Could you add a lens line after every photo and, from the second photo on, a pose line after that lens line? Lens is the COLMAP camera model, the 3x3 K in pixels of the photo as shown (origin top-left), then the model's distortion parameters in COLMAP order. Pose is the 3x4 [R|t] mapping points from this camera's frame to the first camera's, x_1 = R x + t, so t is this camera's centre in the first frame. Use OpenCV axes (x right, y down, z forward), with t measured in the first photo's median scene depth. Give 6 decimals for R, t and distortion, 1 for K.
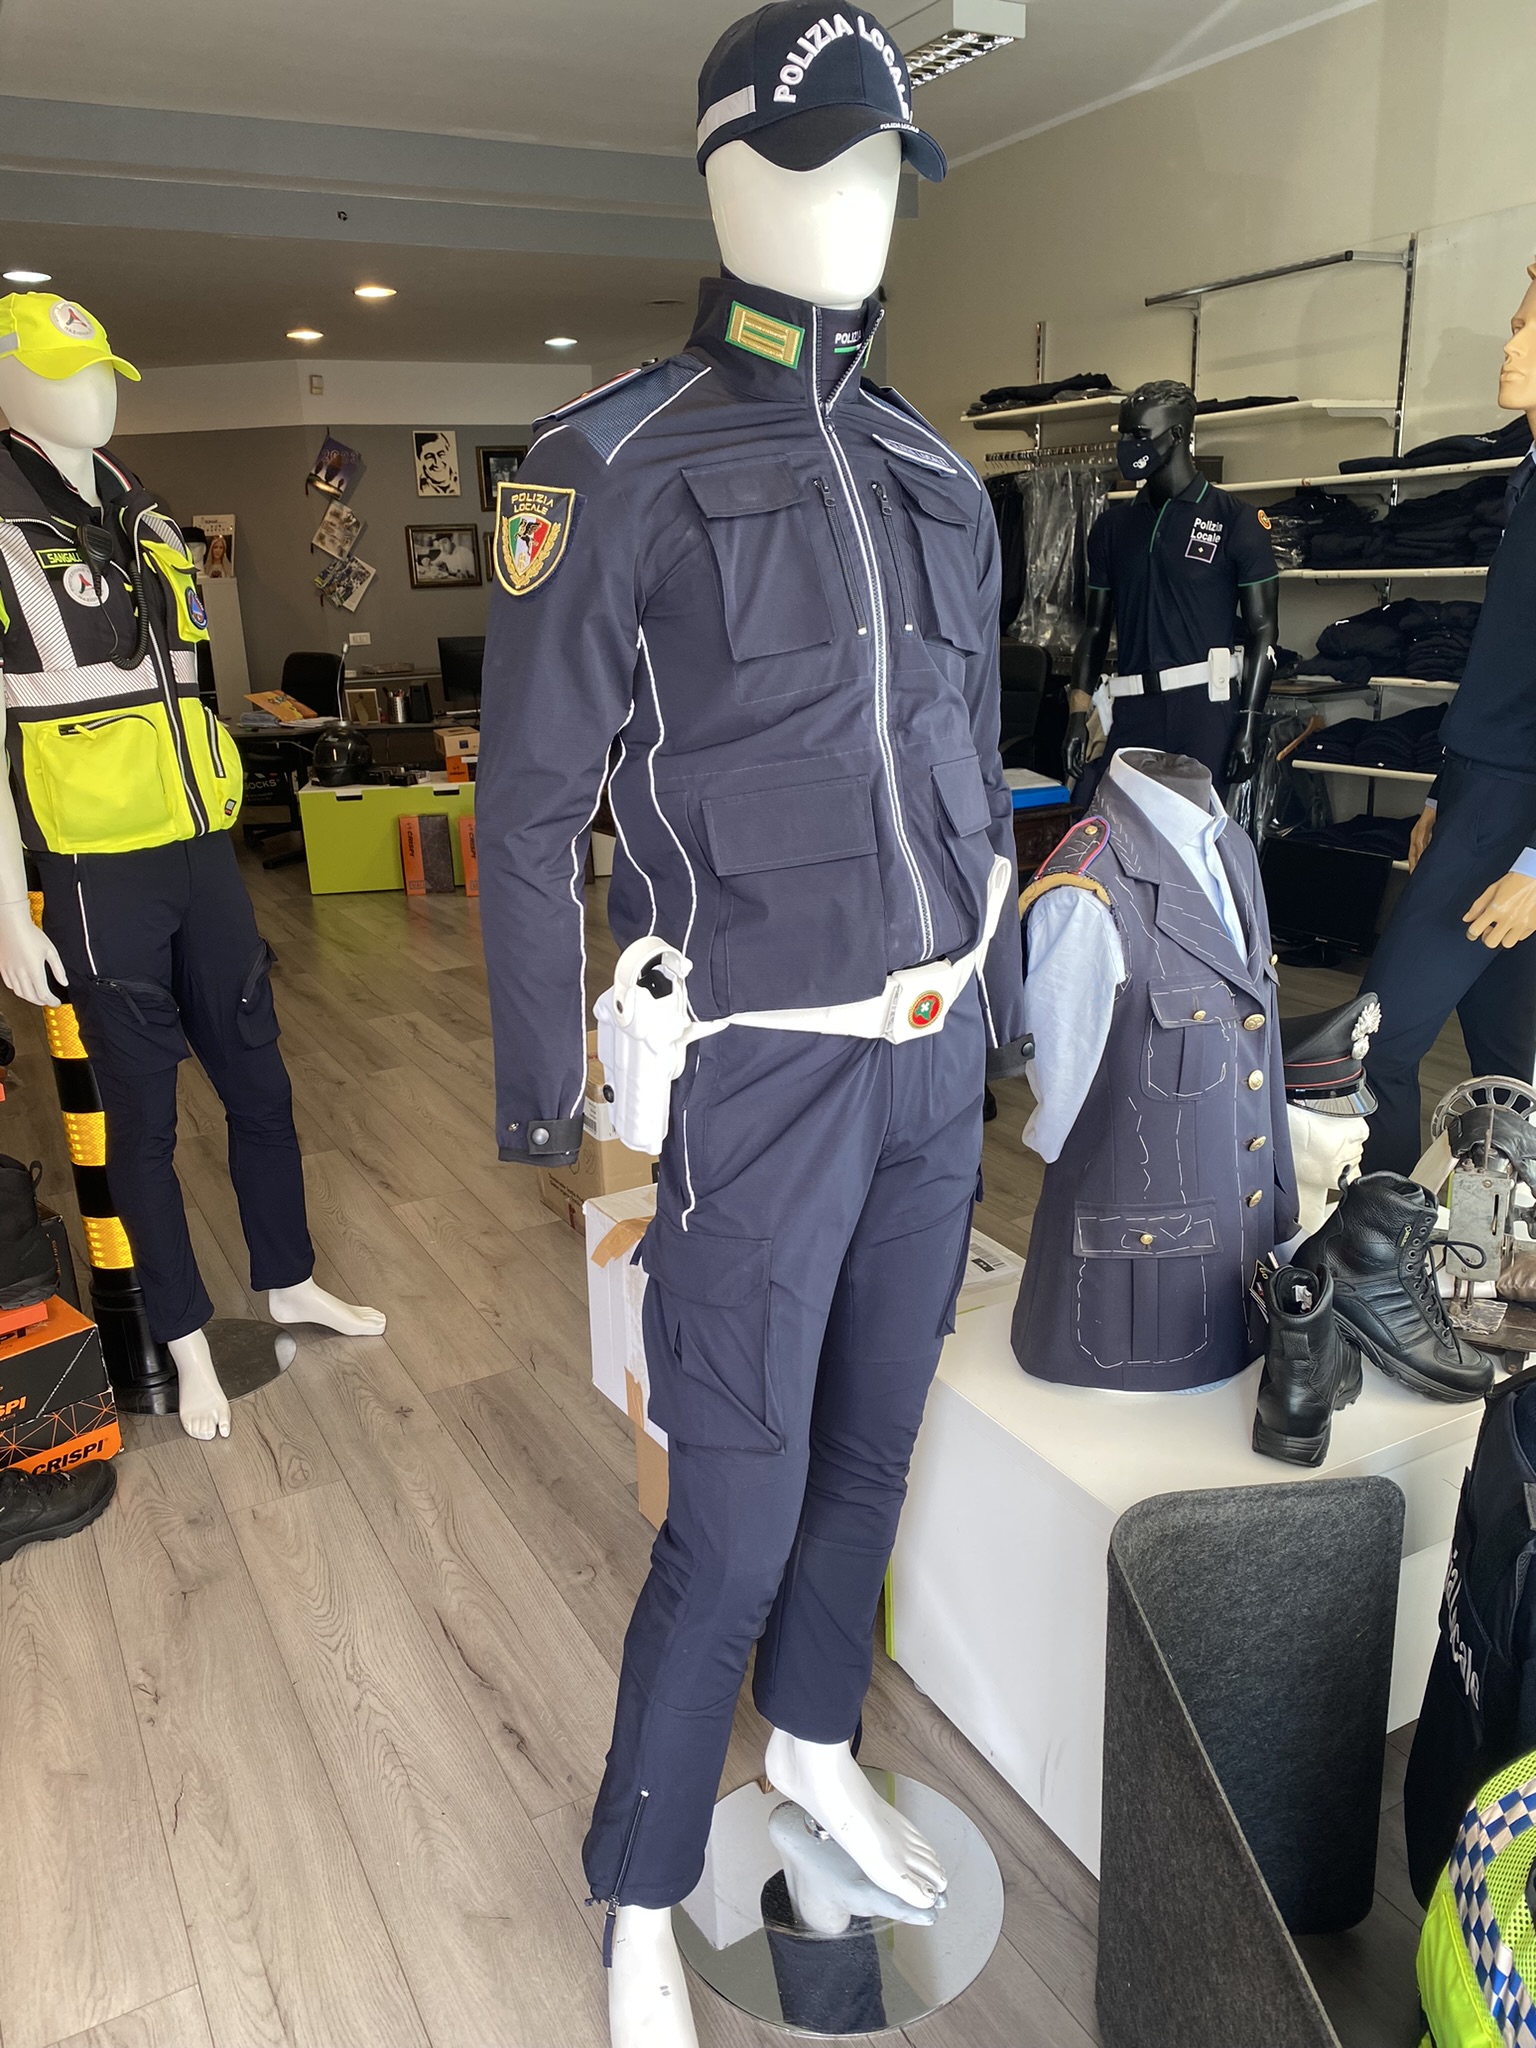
lens RADIAL K [[1549.4, 0, 768.6], [0, 1549.4, 1029.4], [0, 0, 1]] dist [-0.006804, -0.006864]
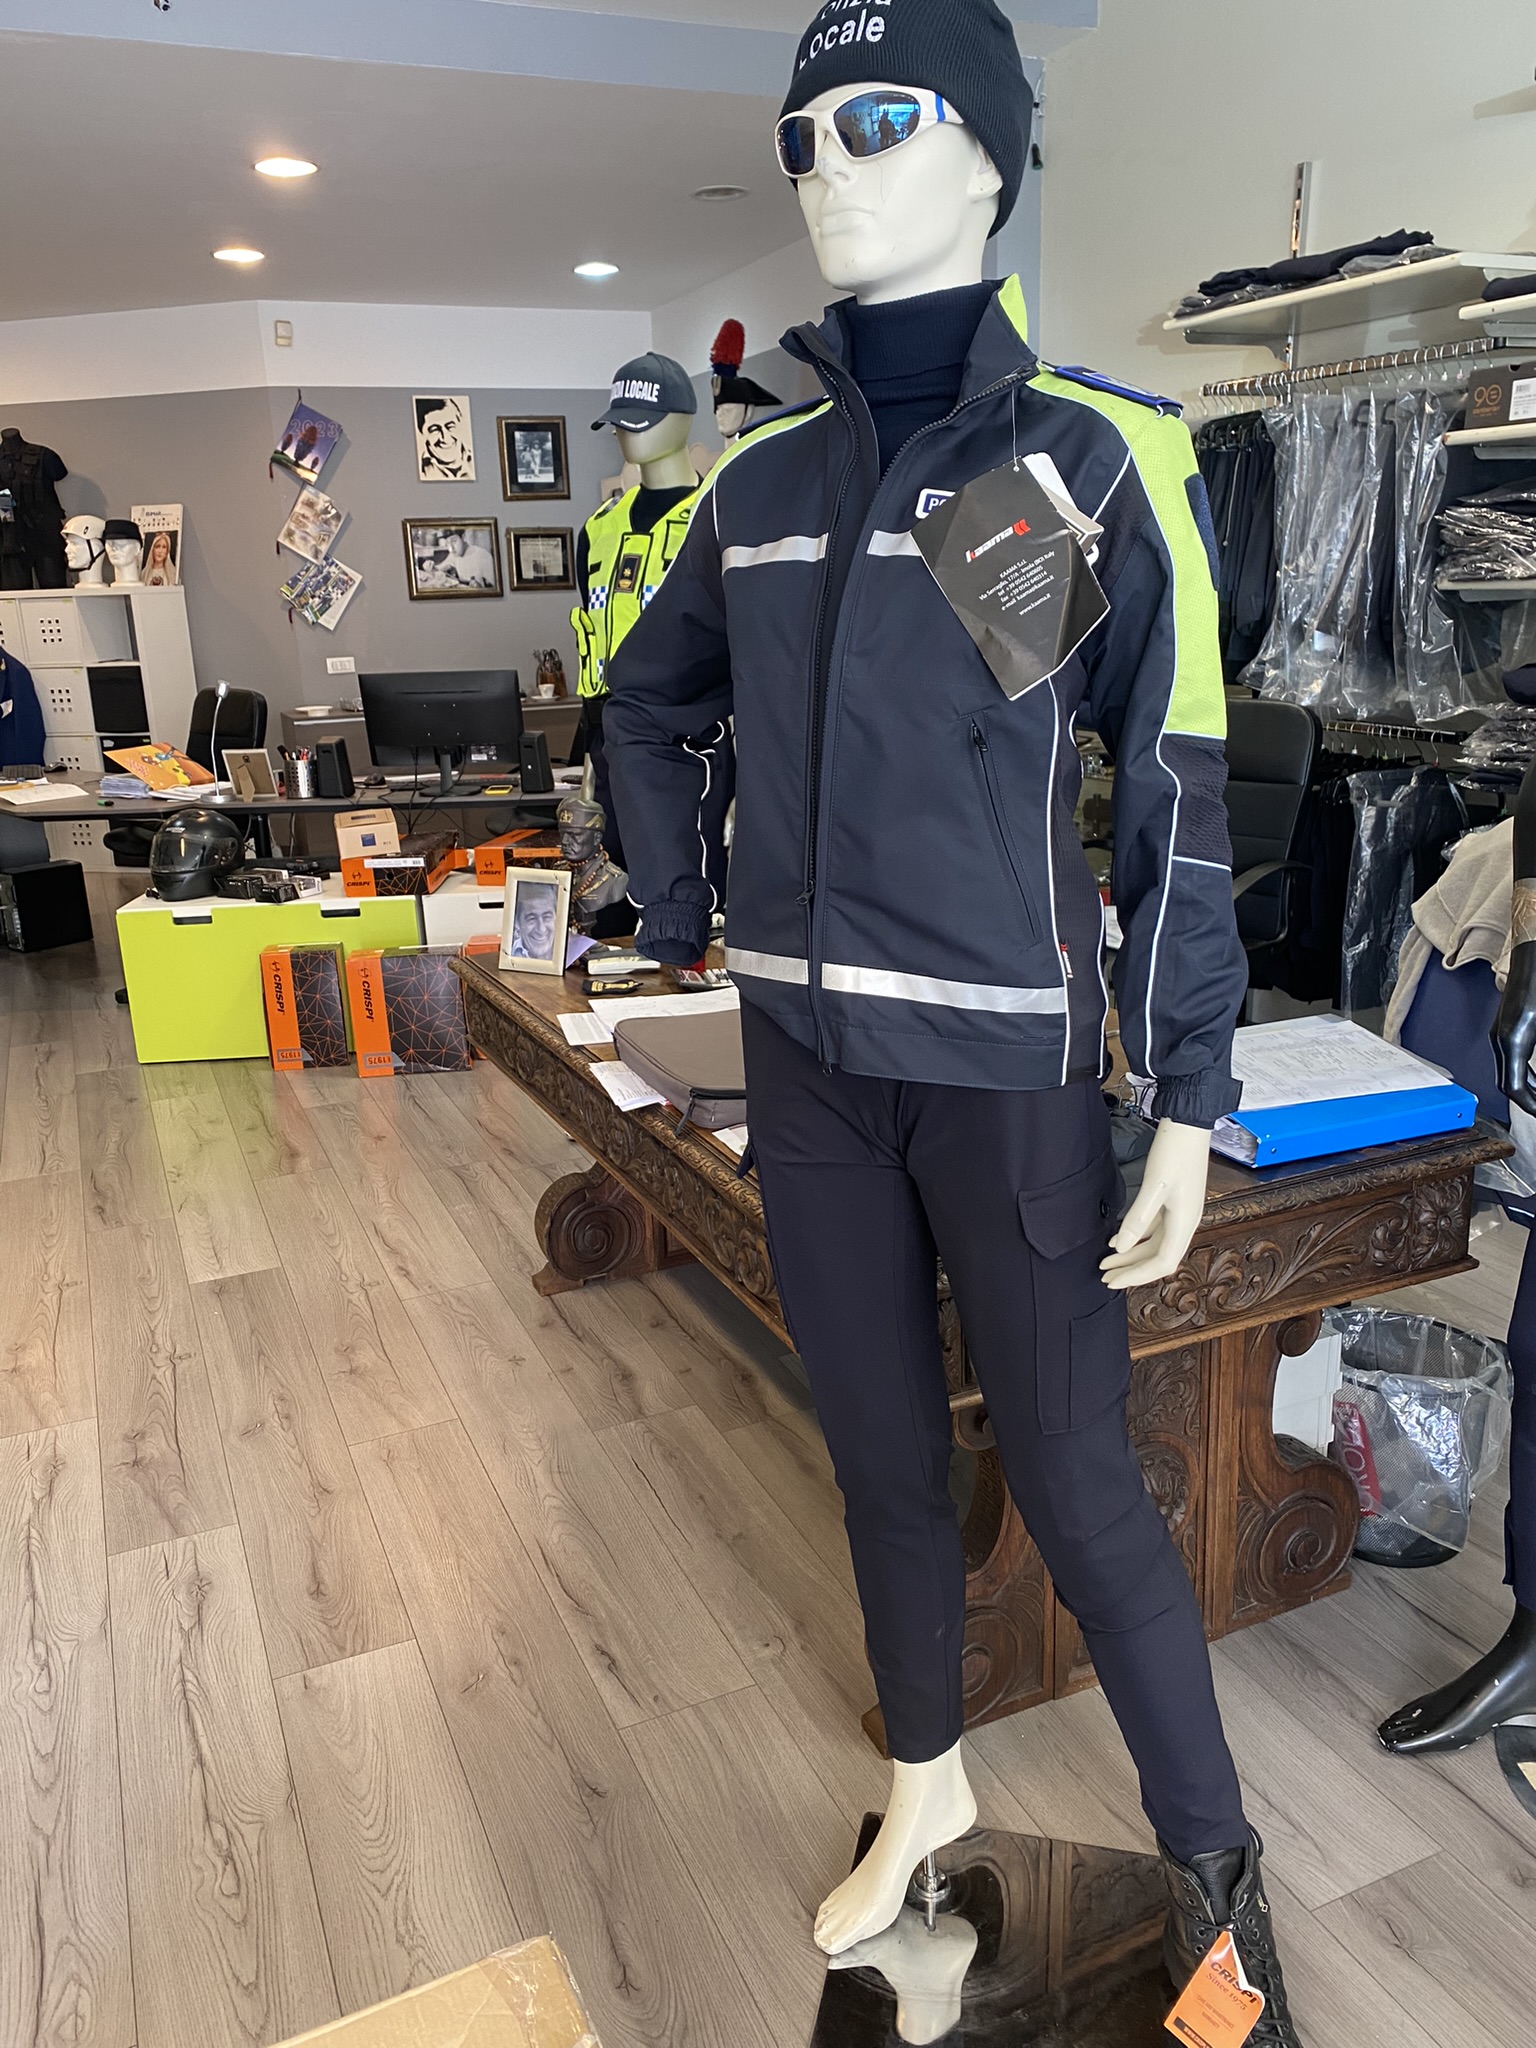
lens RADIAL K [[1549.4, 0, 763.3], [0, 1549.4, 1016.9], [0, 0, 1]] dist [-0.006804, -0.006864]
pose [[0.995804, 0.027674, -0.087225, 0.024953], [-0.028998, 0.999482, -0.013943, -0.098333], [0.086794, 0.016414, 0.996091, 0.343061]]
